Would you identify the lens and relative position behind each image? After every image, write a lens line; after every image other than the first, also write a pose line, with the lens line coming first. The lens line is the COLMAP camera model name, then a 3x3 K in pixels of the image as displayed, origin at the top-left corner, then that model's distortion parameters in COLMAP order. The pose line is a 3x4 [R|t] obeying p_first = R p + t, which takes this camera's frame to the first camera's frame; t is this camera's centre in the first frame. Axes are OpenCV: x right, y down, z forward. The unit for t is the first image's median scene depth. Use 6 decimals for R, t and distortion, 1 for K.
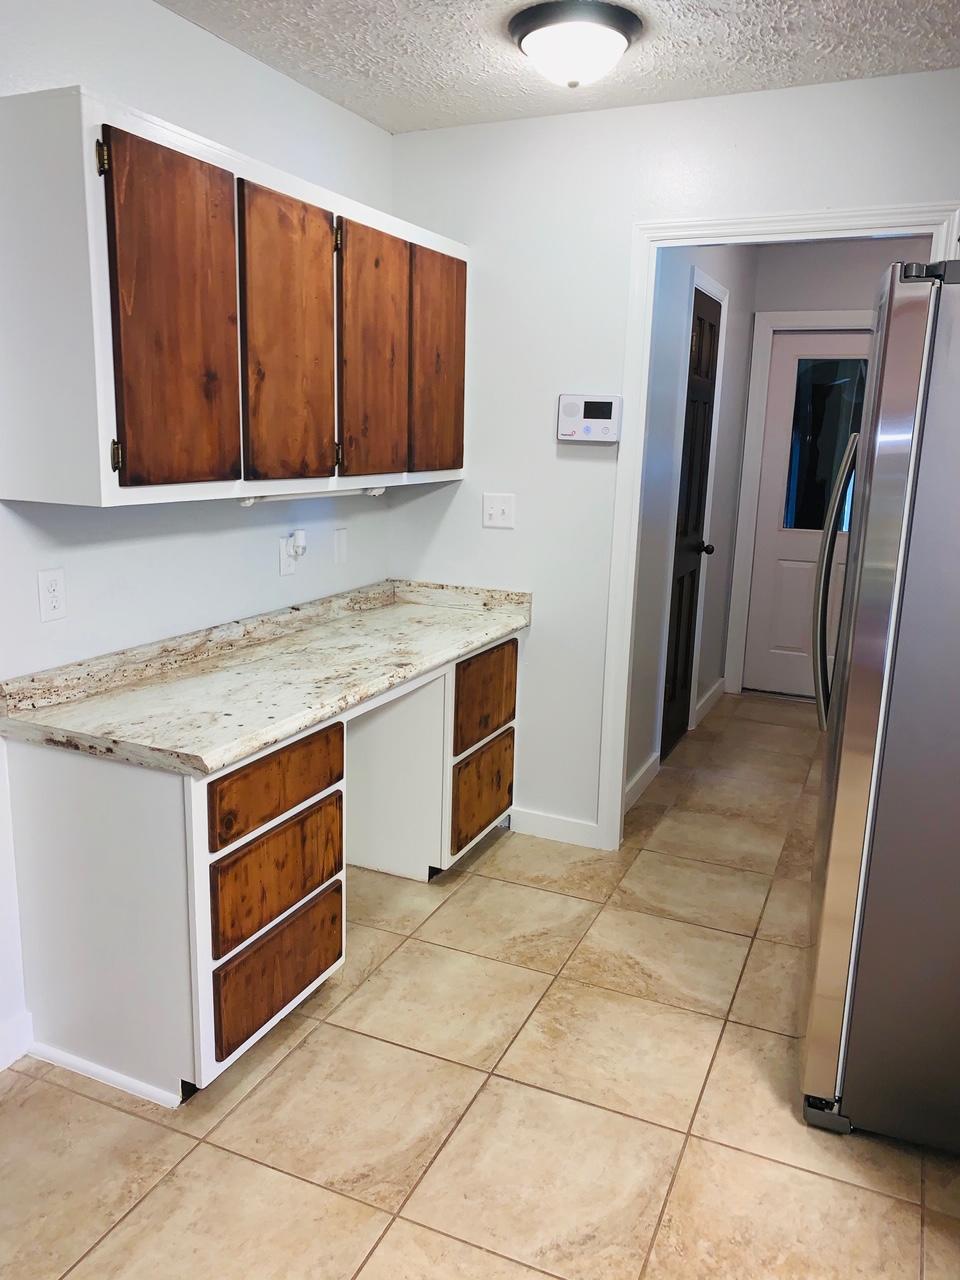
lens RADIAL K [[984.4, 0, 483.5], [0, 984.4, 640.6], [0, 0, 1]] dist [0.037628, -0.045973]
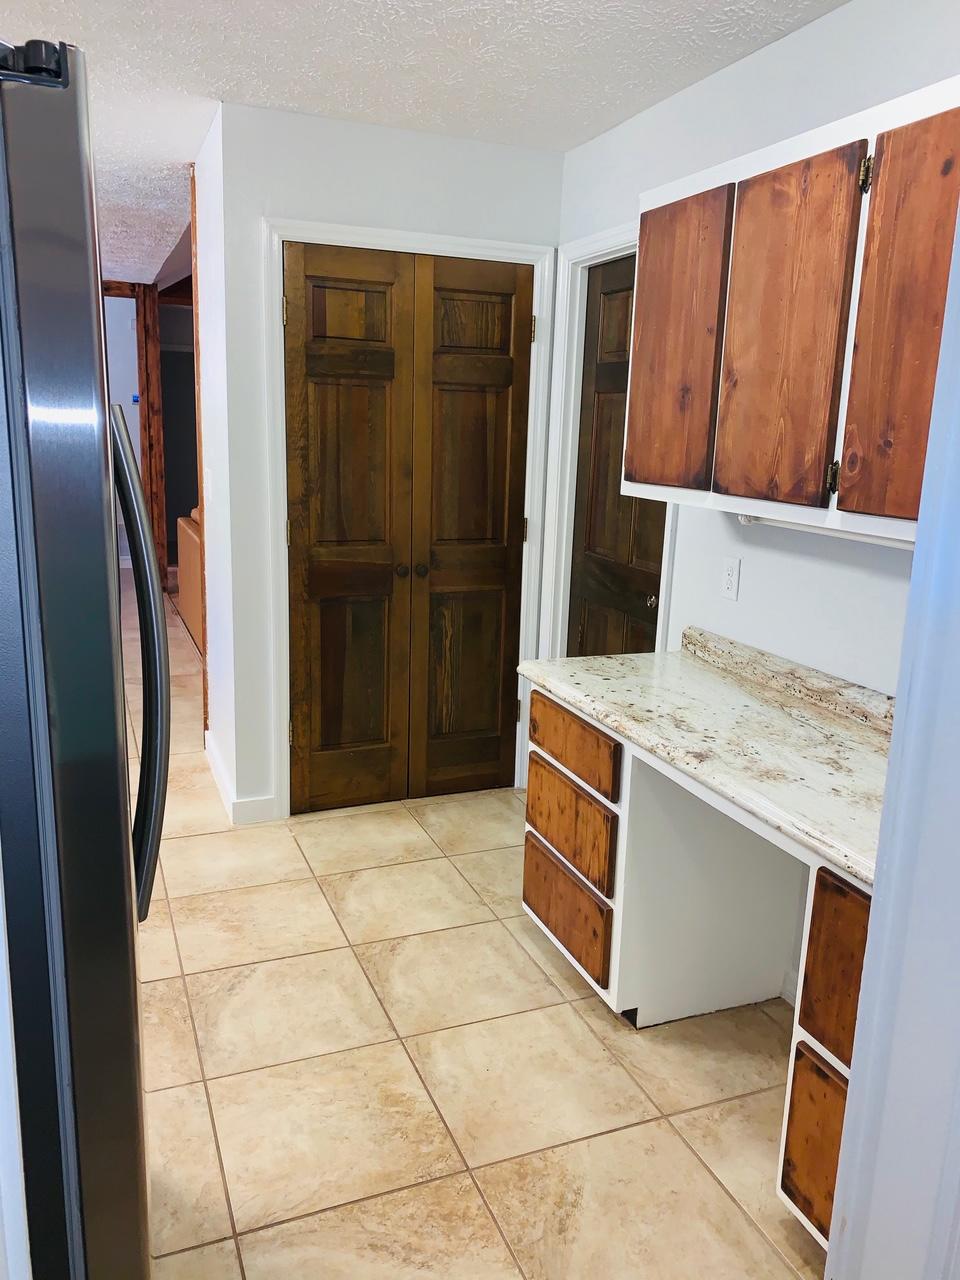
lens RADIAL K [[984.4, 0, 483.5], [0, 984.4, 640.6], [0, 0, 1]] dist [0.037628, -0.045973]
pose [[-0.696937, 0.103557, -0.709616, 0.602034], [-0.203949, 0.920037, 0.334570, -0.296187], [0.687519, 0.377900, -0.620088, 1.448475]]
